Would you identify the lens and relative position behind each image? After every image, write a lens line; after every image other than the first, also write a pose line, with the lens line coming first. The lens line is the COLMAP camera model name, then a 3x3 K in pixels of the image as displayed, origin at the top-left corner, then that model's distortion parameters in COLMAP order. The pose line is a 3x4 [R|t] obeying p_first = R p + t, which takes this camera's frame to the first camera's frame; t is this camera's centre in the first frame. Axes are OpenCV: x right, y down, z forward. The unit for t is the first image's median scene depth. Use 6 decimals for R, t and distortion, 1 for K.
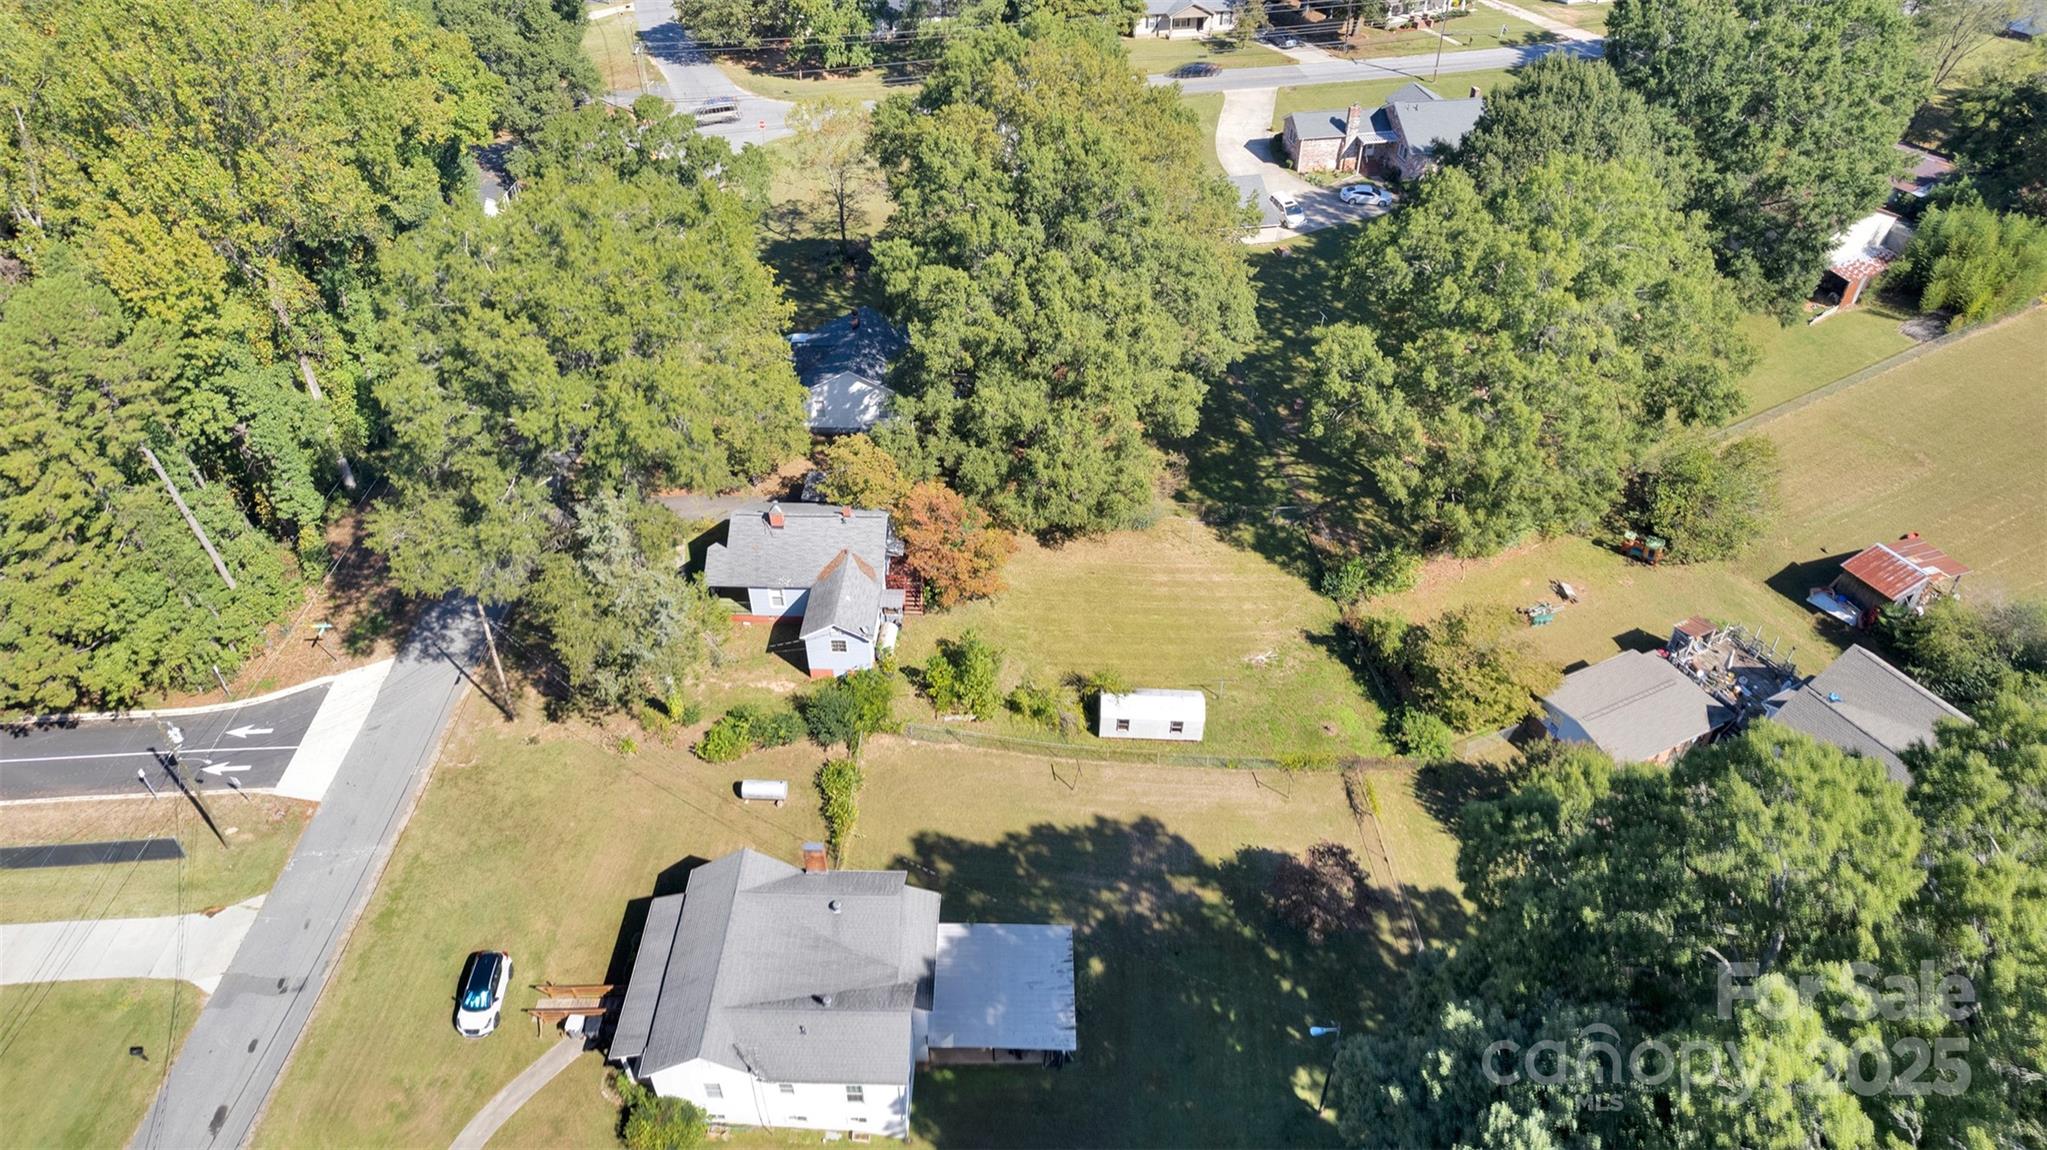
lens RADIAL K [[1310.6, 0, 1022.7], [0, 1310.6, 562.5], [0, 0, 1]] dist [-0.071302, 0.064657]
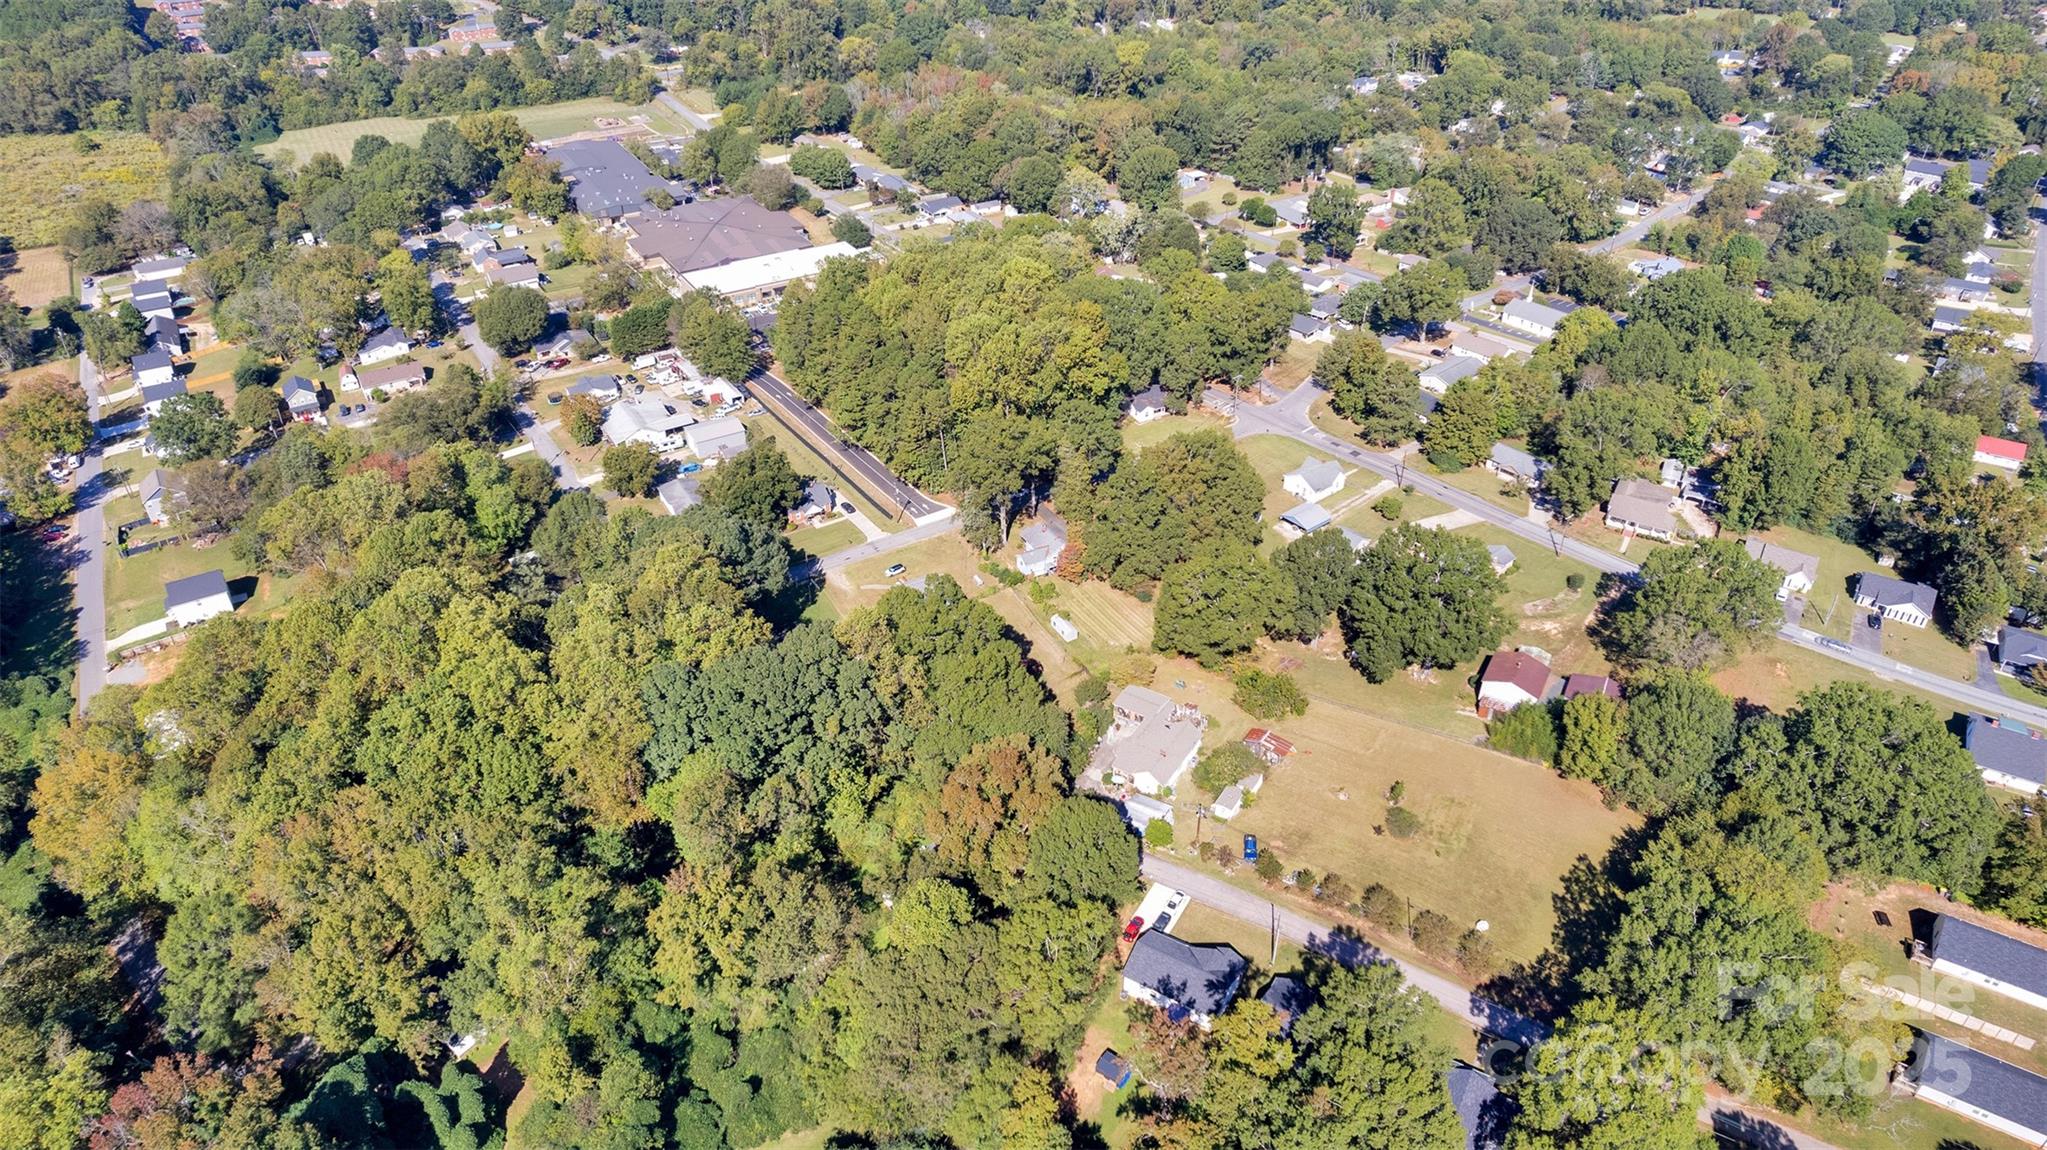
lens RADIAL K [[1310.6, 0, 1022.7], [0, 1310.6, 562.5], [0, 0, 1]] dist [-0.071302, 0.064657]
pose [[0.524678, 0.477100, -0.705045, 2.291246], [-0.535784, 0.828662, 0.162033, -0.498551], [0.661550, 0.292737, 0.690403, -1.388917]]
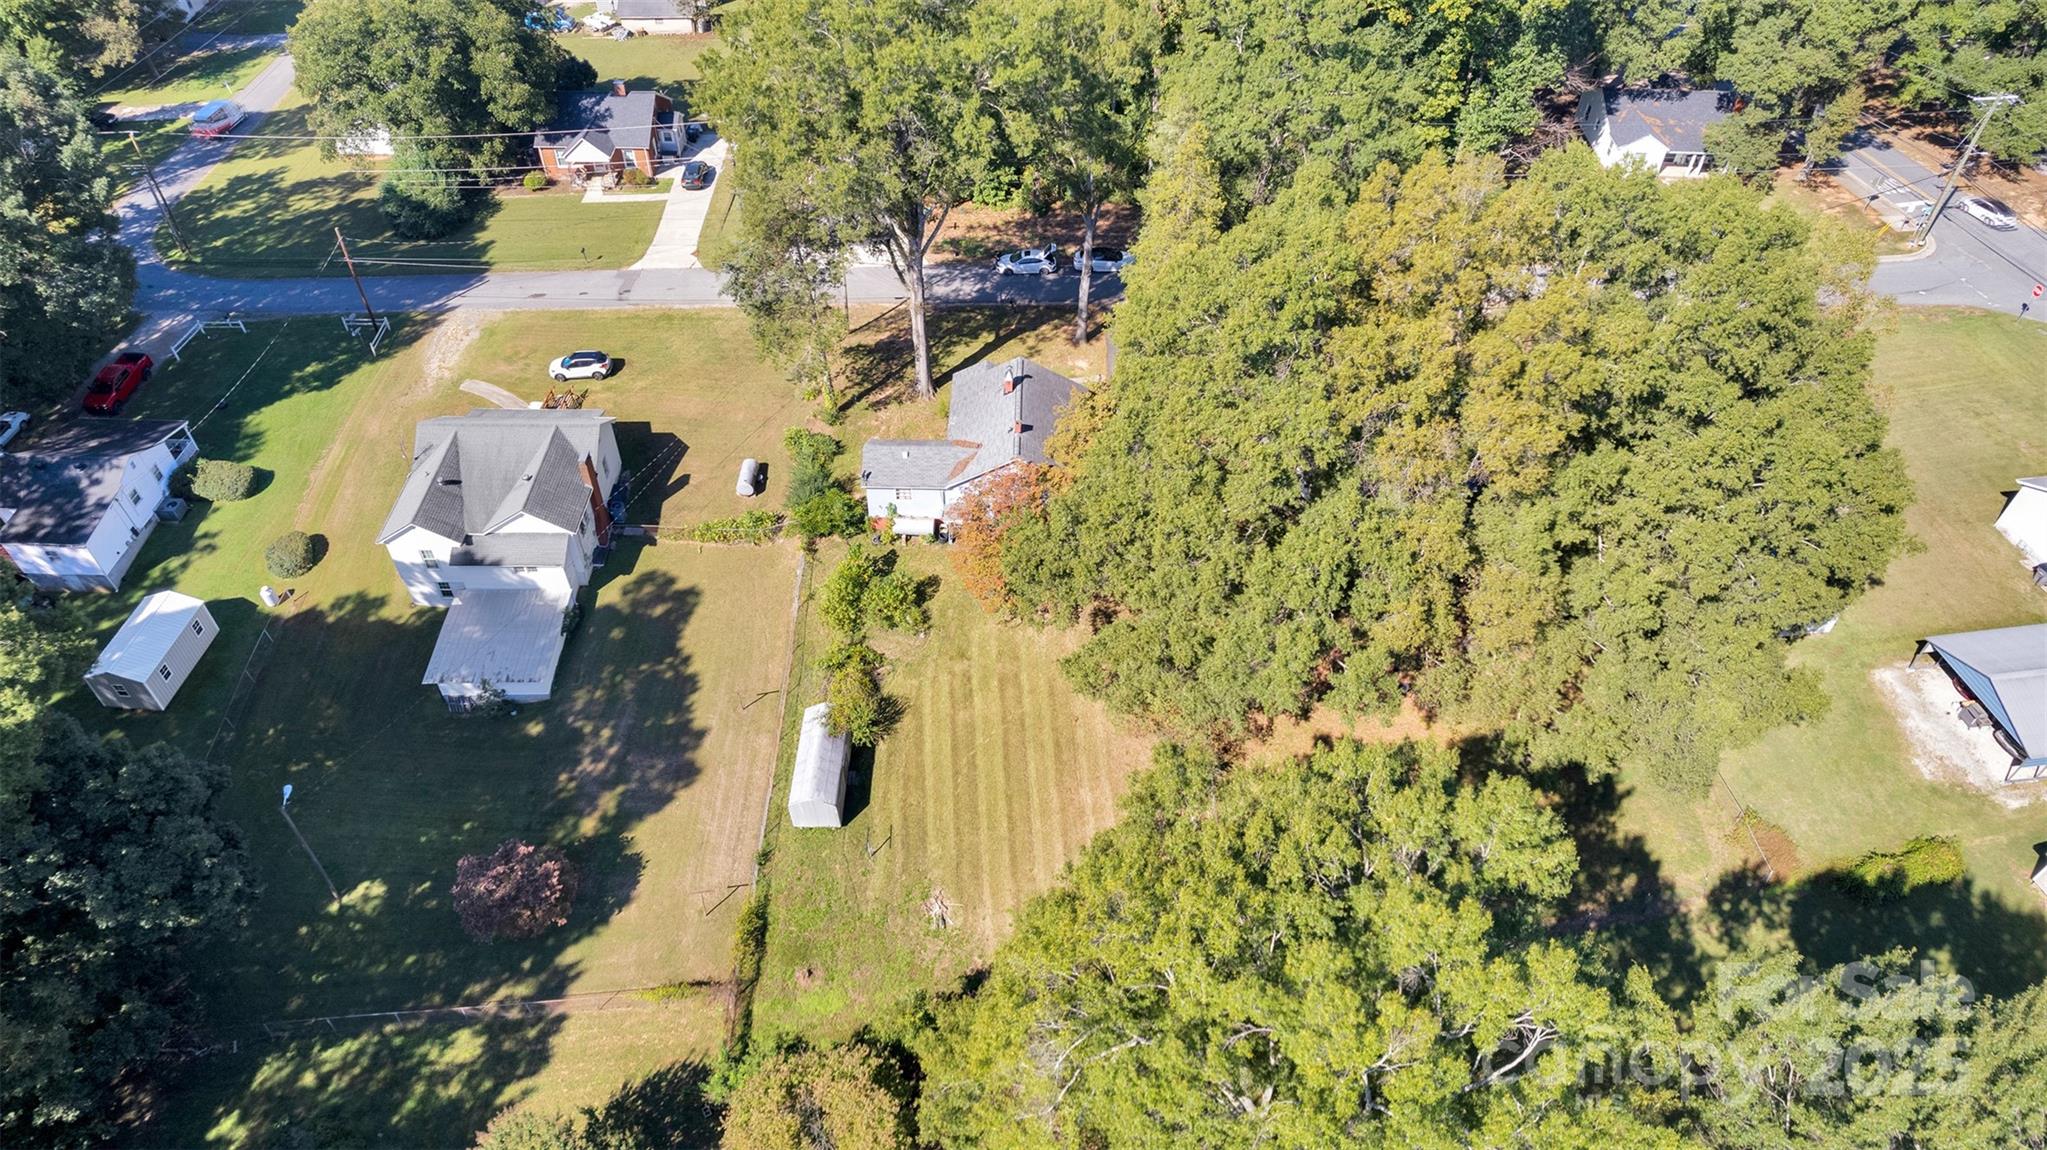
lens RADIAL K [[1310.6, 0, 1022.7], [0, 1310.6, 562.5], [0, 0, 1]] dist [-0.071302, 0.064657]
pose [[0.018343, 0.706142, -0.707832, 0.618946], [-0.630760, 0.557466, 0.539790, -0.512923], [0.775761, 0.436571, 0.455632, 0.646800]]
